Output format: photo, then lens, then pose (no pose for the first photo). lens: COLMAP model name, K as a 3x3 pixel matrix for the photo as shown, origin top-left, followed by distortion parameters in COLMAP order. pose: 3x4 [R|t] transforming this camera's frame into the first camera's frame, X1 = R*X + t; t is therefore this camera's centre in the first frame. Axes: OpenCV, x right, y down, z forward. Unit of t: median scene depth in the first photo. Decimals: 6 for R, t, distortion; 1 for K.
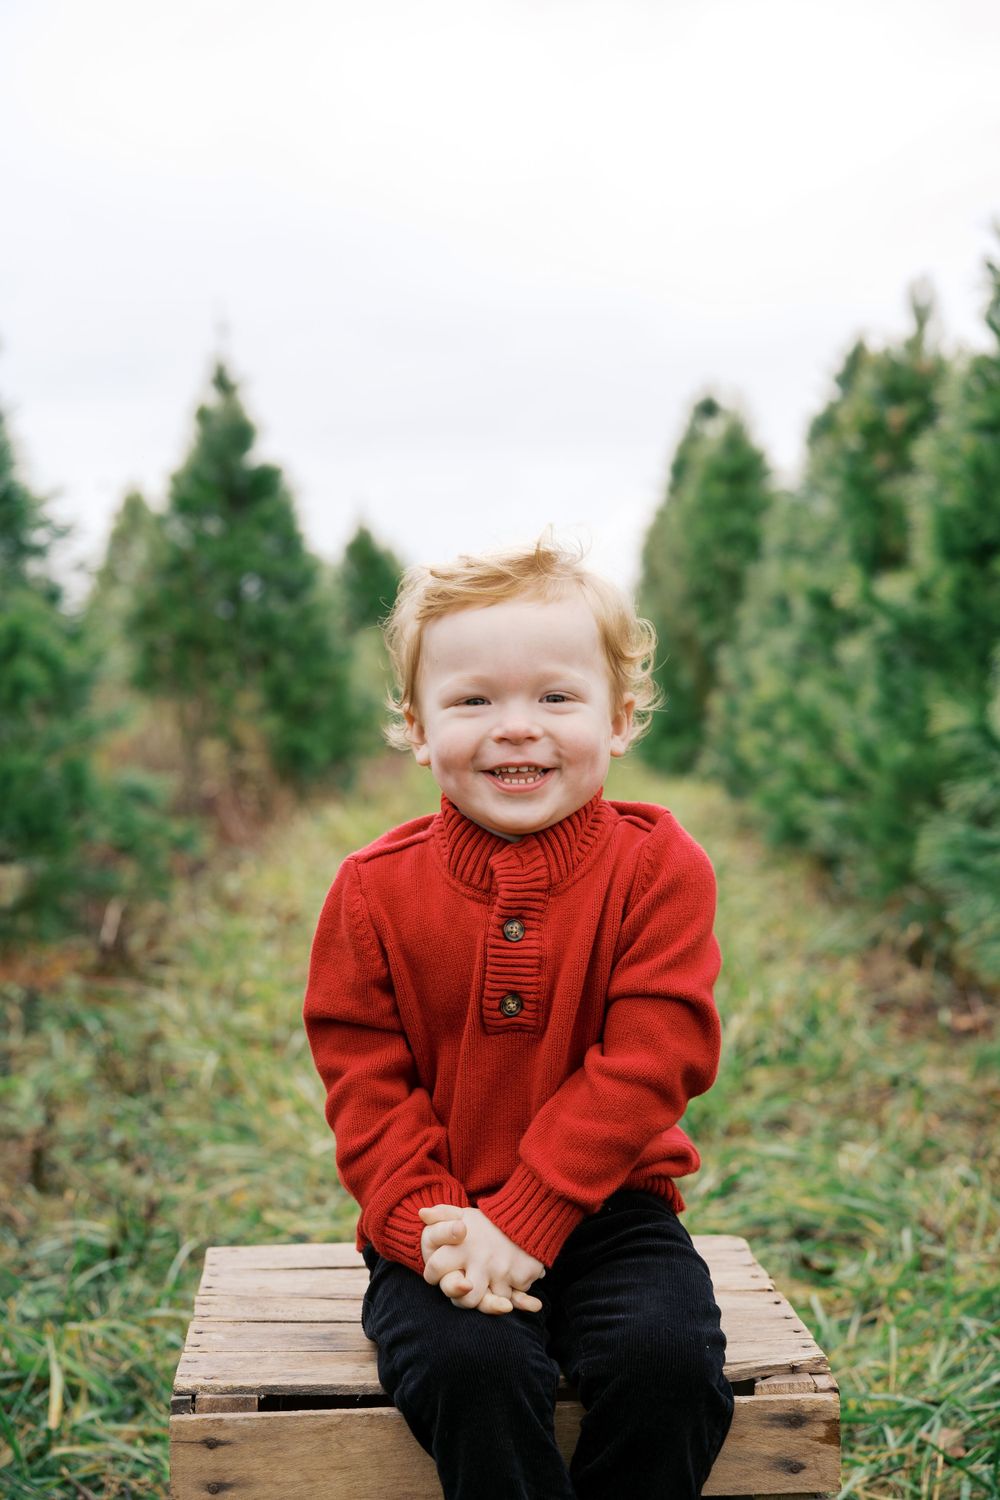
lens RADIAL K [[2129.0, 0, 497.7], [0, 2129.0, 753.3], [0, 0, 1]] dist [0.013800, 0.000000]
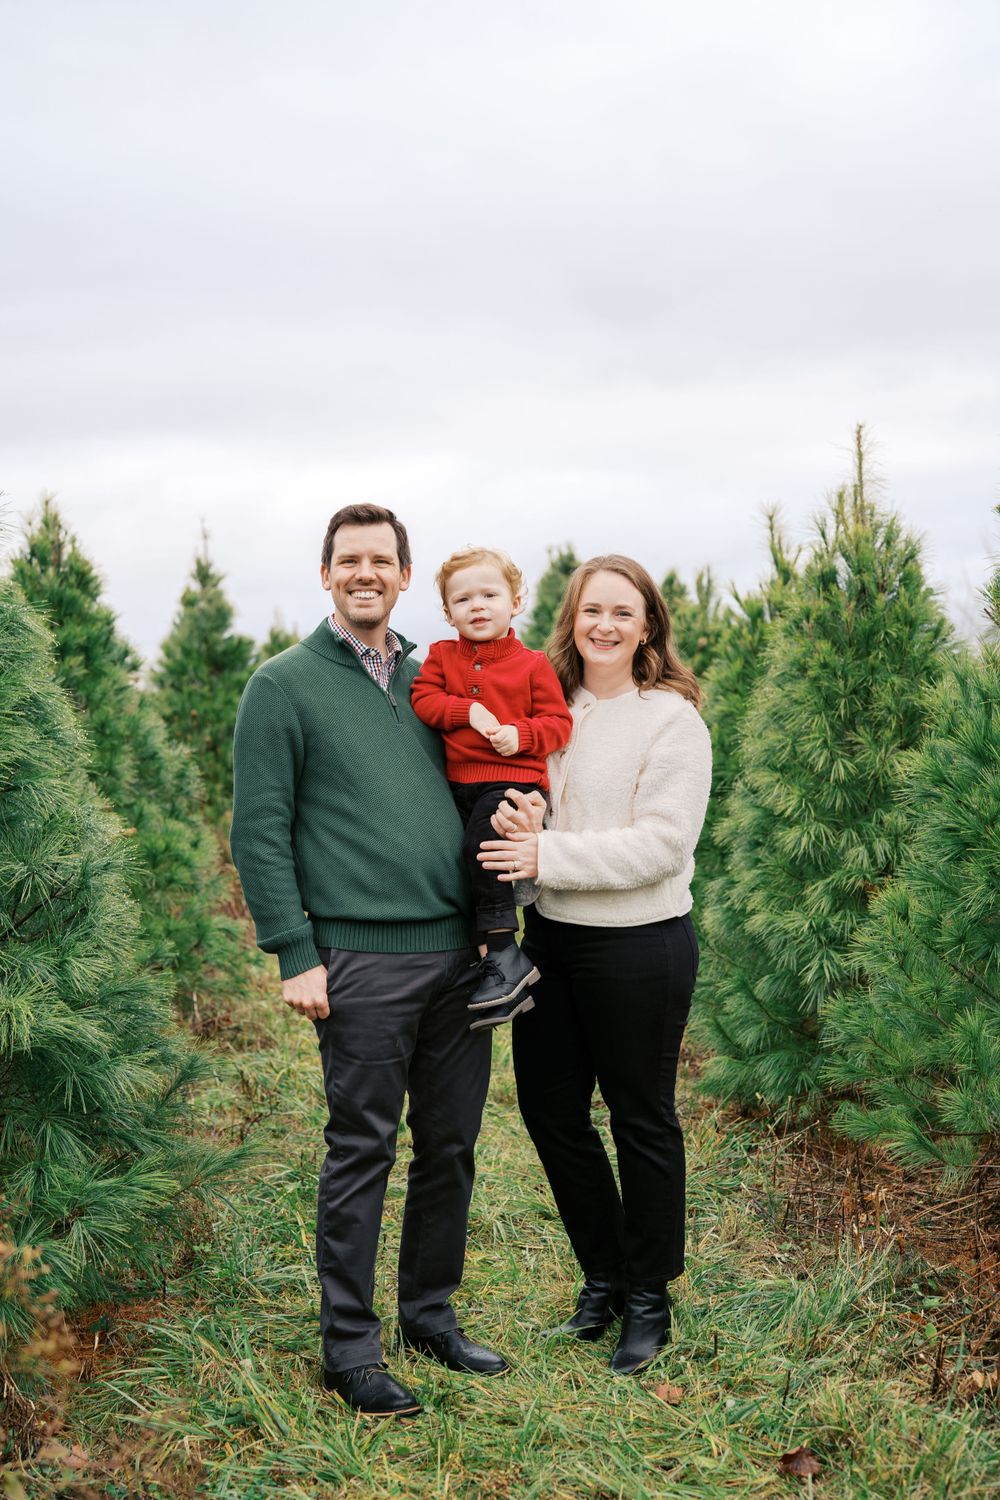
lens RADIAL K [[2129.0, 0, 491.9], [0, 2129.0, 779.7], [0, 0, 1]] dist [0.013800, 0.000000]
pose [[0.998021, 0.003330, 0.062786, -0.048561], [-0.003790, 0.999967, 0.007206, -0.084025], [-0.062760, -0.007429, 0.998001, -0.512218]]
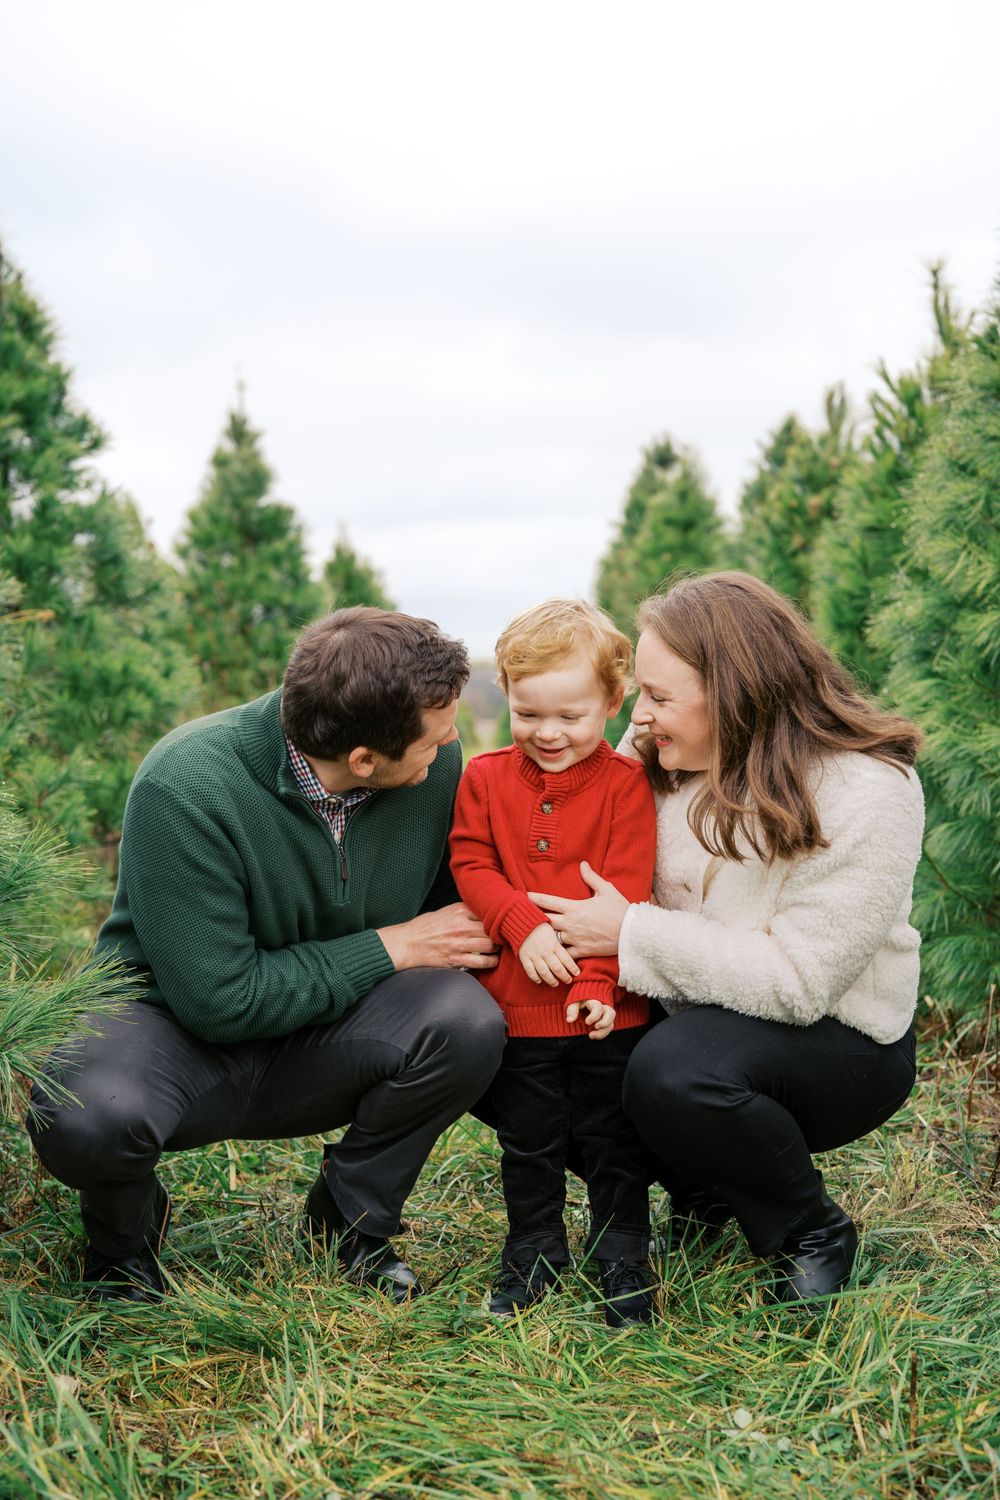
lens RADIAL K [[2129.0, 0, 500.7], [0, 2129.0, 752.8], [0, 0, 1]] dist [0.013800, 0.000000]
pose [[0.999373, 0.025767, 0.024297, -0.018125], [-0.025740, 0.999668, -0.001415, -0.006561], [-0.024325, 0.000789, 0.999704, -0.216033]]
